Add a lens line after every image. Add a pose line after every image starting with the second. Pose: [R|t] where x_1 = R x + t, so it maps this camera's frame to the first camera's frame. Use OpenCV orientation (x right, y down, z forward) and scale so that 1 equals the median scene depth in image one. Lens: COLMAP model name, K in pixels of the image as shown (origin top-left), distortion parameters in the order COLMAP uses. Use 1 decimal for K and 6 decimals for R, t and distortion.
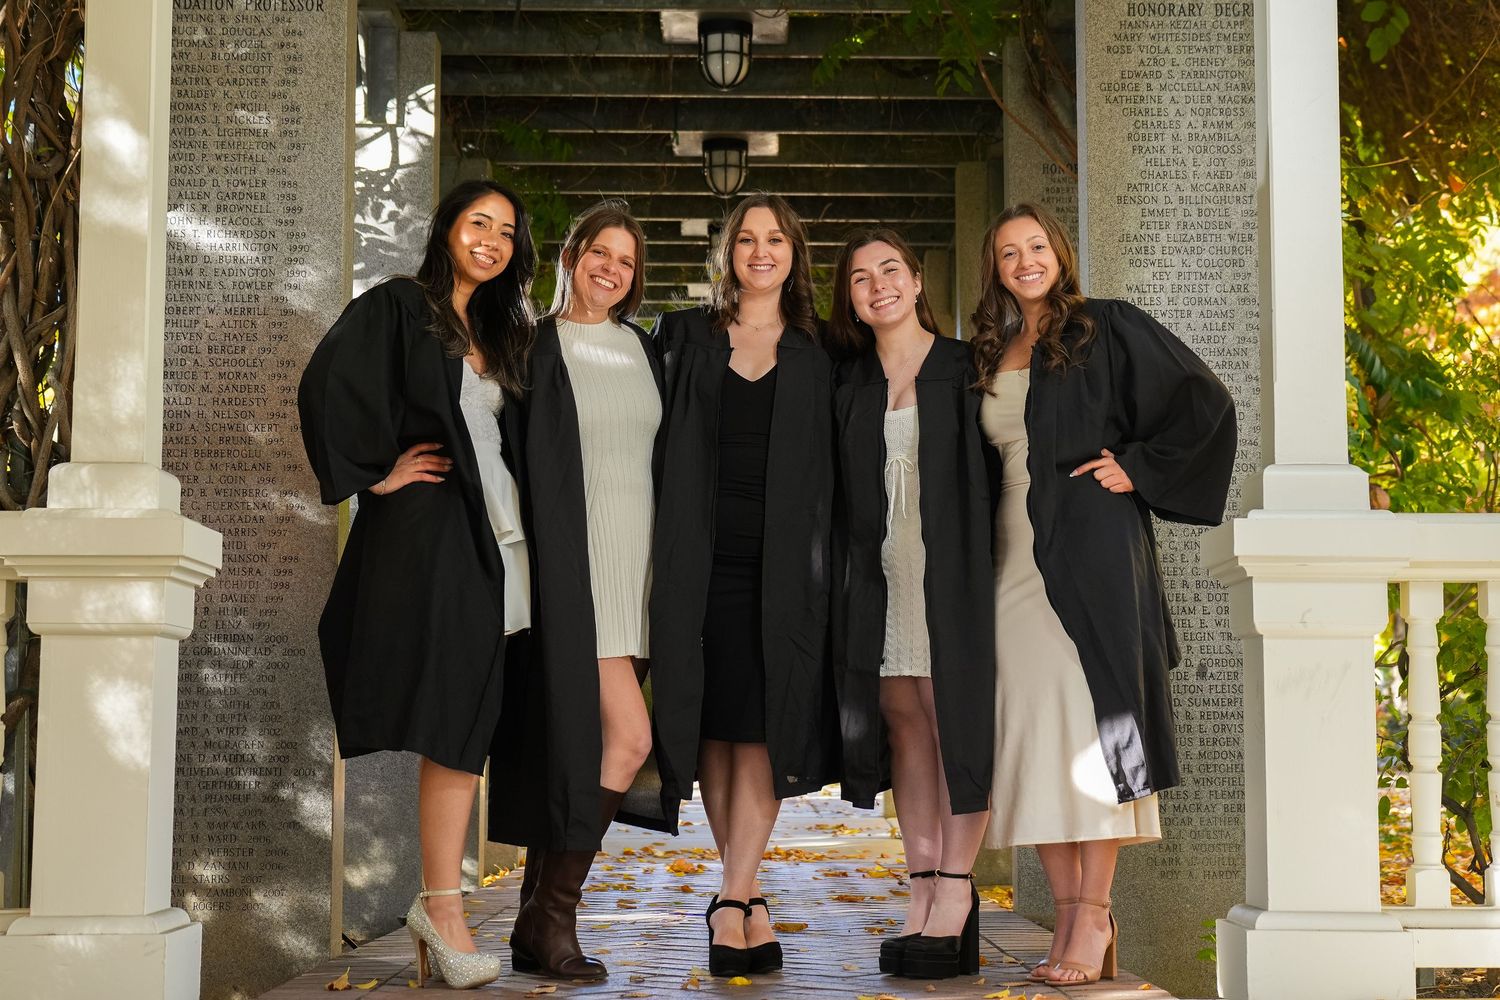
lens RADIAL K [[2290.7, 0, 781.2], [0, 2290.7, 488.8], [0, 0, 1]] dist [0.011071, 0.000000]
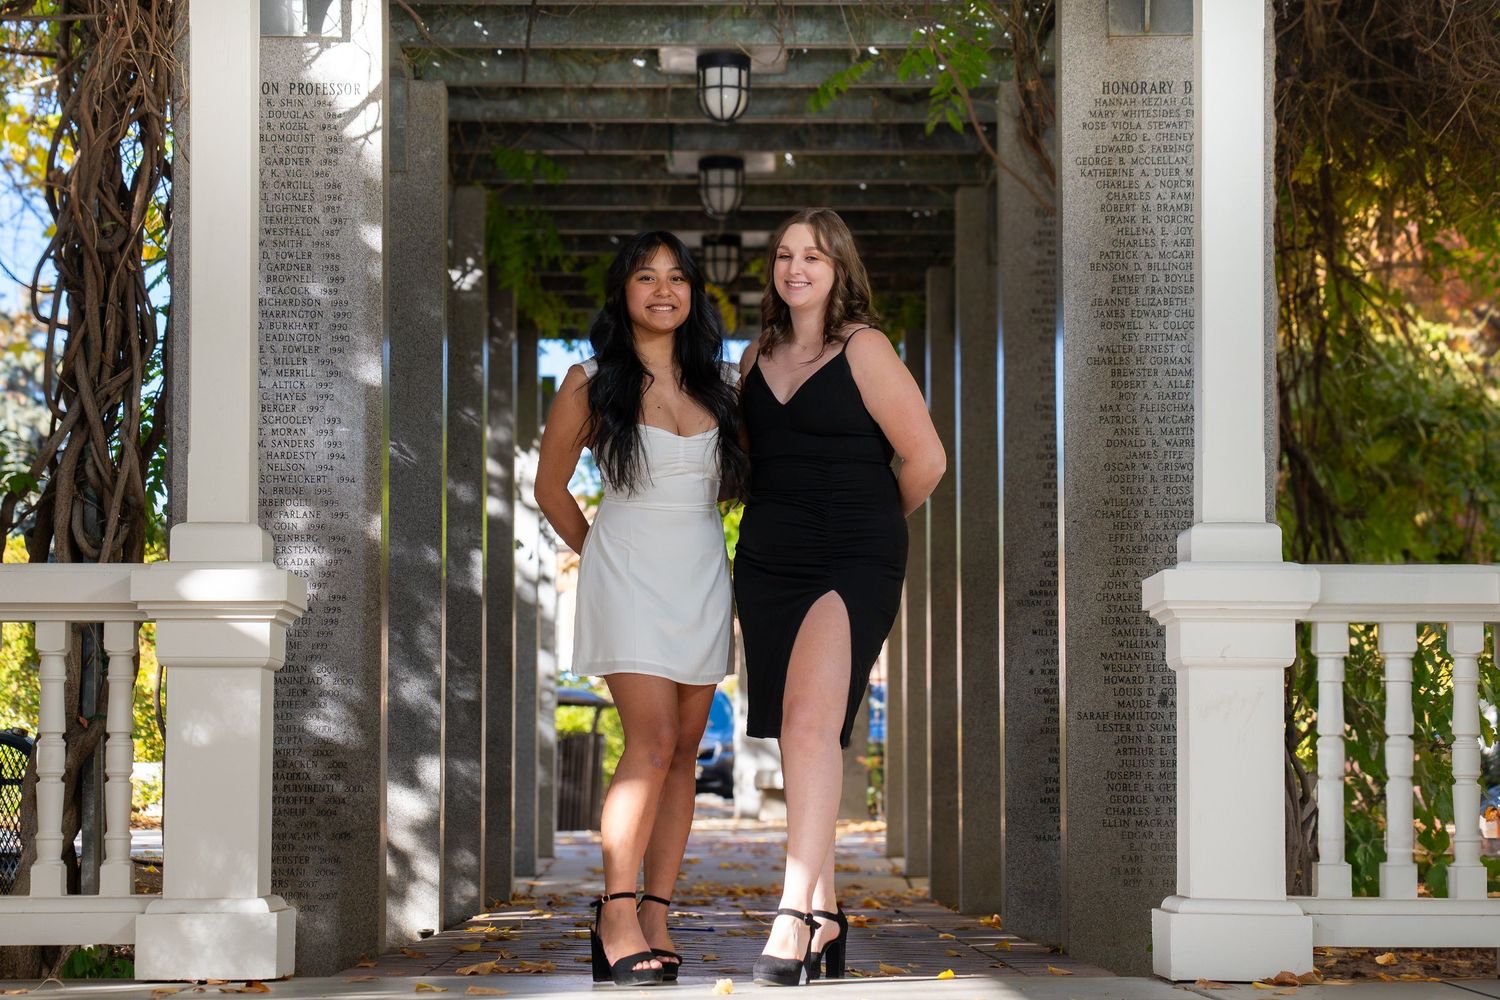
lens RADIAL K [[2786.7, 0, 724.7], [0, 2786.7, 620.6], [0, 0, 1]] dist [0.164446, 0.000000]
pose [[0.999841, 0.000285, -0.017838, -0.002971], [0.000574, 0.998839, 0.048167, -0.023008], [0.017832, -0.048170, 0.998680, -0.341992]]
